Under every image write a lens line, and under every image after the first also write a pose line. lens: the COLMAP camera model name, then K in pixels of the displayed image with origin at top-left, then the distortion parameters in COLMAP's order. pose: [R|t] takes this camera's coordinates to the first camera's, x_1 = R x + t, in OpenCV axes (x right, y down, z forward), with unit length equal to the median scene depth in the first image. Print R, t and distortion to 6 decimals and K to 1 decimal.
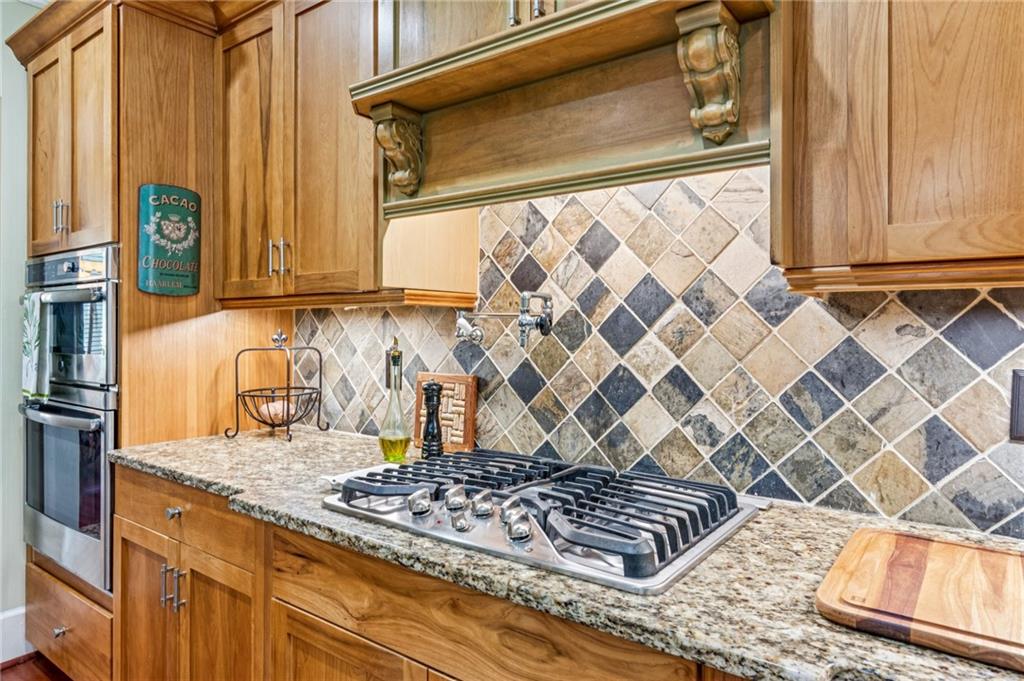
lens RADIAL K [[620.2, 0, 512.8], [0, 620.2, 318.0], [0, 0, 1]] dist [-0.001977, -0.000759]
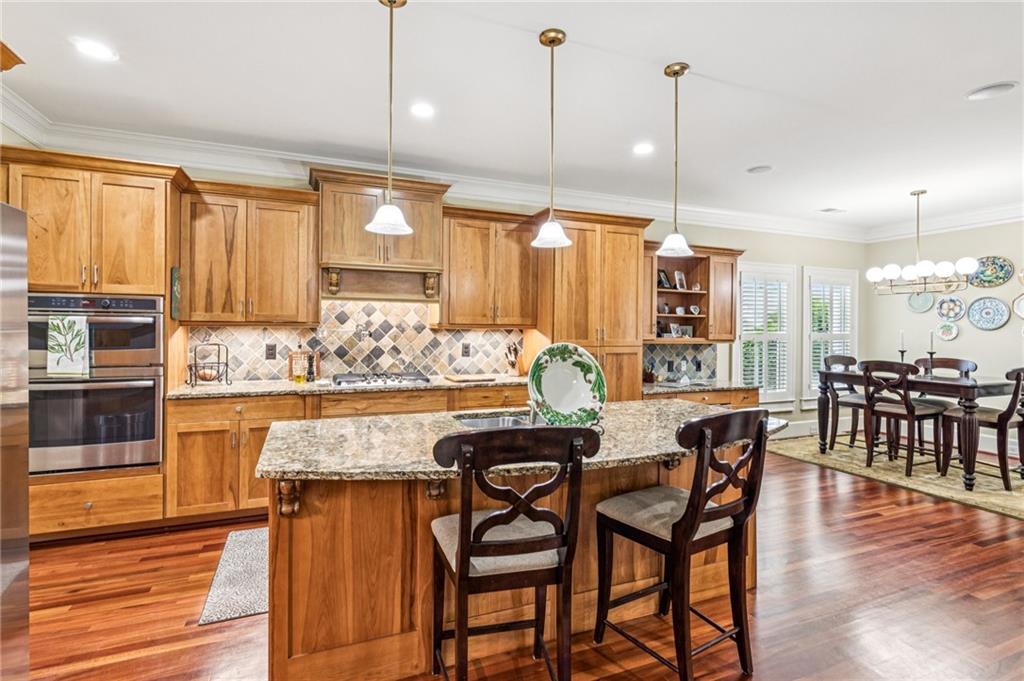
lens RADIAL K [[499.2, 0, 508.6], [0, 499.2, 330.4], [0, 0, 1]] dist [0.002640, -0.000075]
pose [[0.524849, -0.006969, 0.851167, -1.589277], [-0.026088, 0.999365, 0.024269, -0.082110], [-0.850796, -0.034943, 0.524334, -0.946631]]
